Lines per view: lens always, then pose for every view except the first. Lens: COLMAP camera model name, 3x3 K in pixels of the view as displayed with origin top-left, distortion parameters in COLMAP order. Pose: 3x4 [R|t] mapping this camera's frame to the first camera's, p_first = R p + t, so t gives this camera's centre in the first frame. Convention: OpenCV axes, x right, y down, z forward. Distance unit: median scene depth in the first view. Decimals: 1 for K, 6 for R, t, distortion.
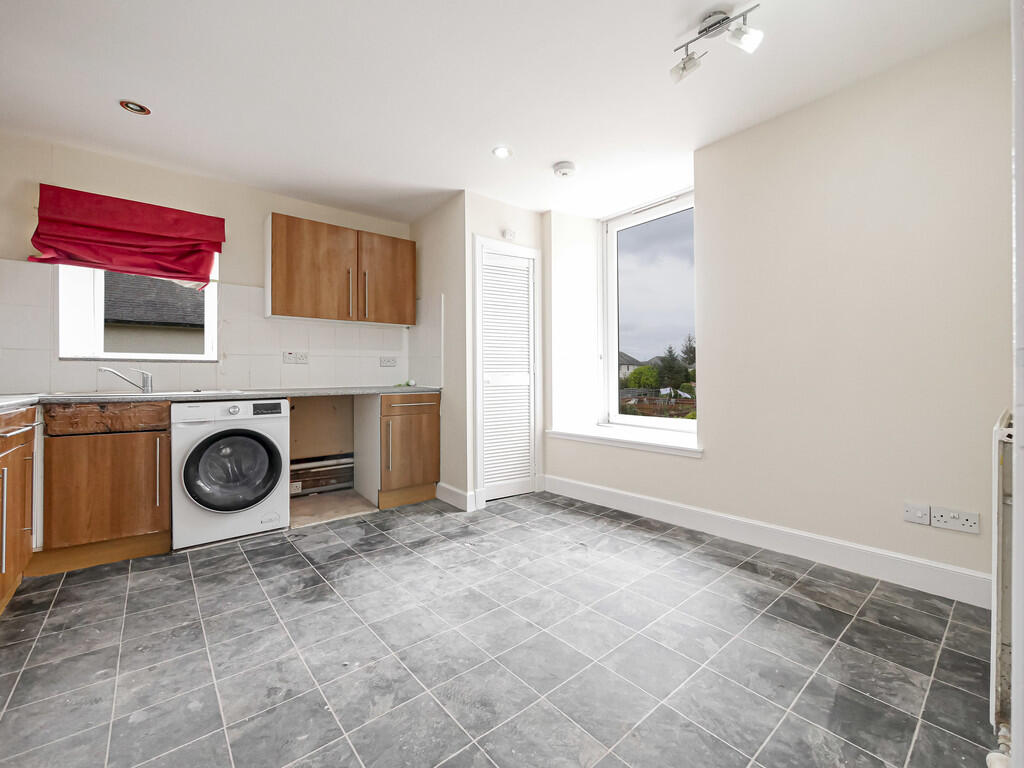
lens RADIAL K [[432.3, 0, 514.0], [0, 432.3, 373.7], [0, 0, 1]] dist [-0.007421, -0.000149]
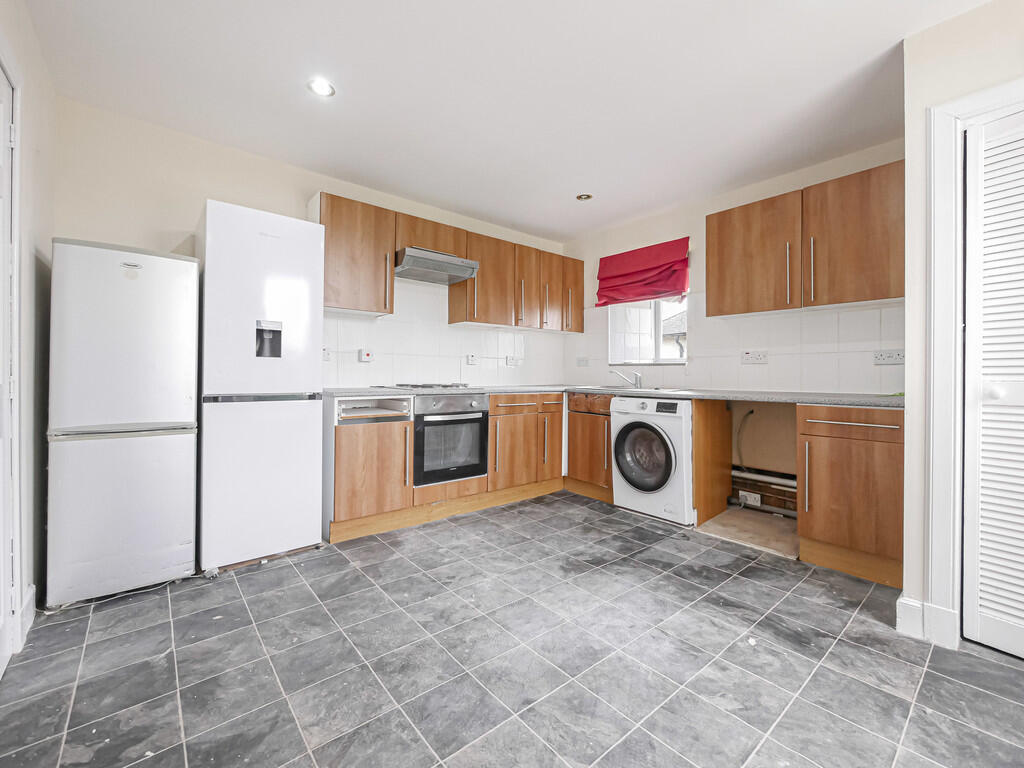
lens RADIAL K [[432.3, 0, 514.0], [0, 432.3, 373.7], [0, 0, 1]] dist [-0.007421, -0.000149]
pose [[0.004083, 0.005114, -0.999979, 0.577769], [0.000180, 0.999987, 0.005115, -0.010743], [0.999992, -0.000201, 0.004082, 0.691146]]
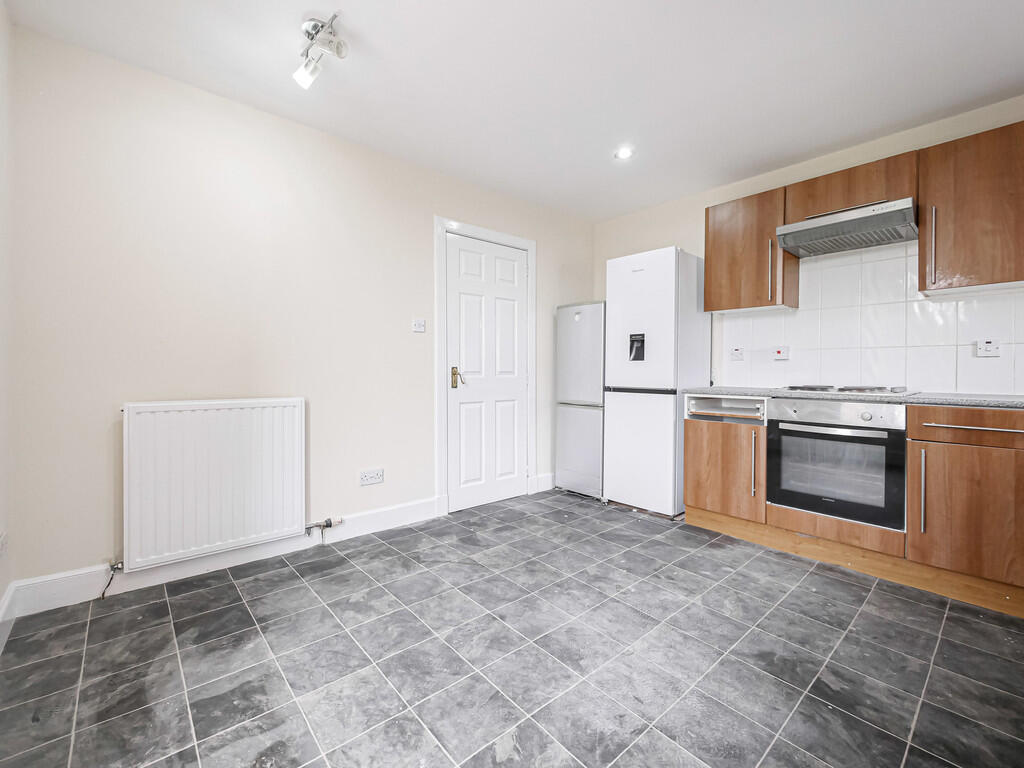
lens RADIAL K [[442.8, 0, 510.9], [0, 442.8, 371.8], [0, 0, 1]] dist [-0.004063, -0.000218]
pose [[-0.999862, 0.003189, -0.016303, 0.022507], [0.003286, 0.999977, -0.005957, -0.001898], [0.016283, -0.006010, -0.999849, 1.470629]]
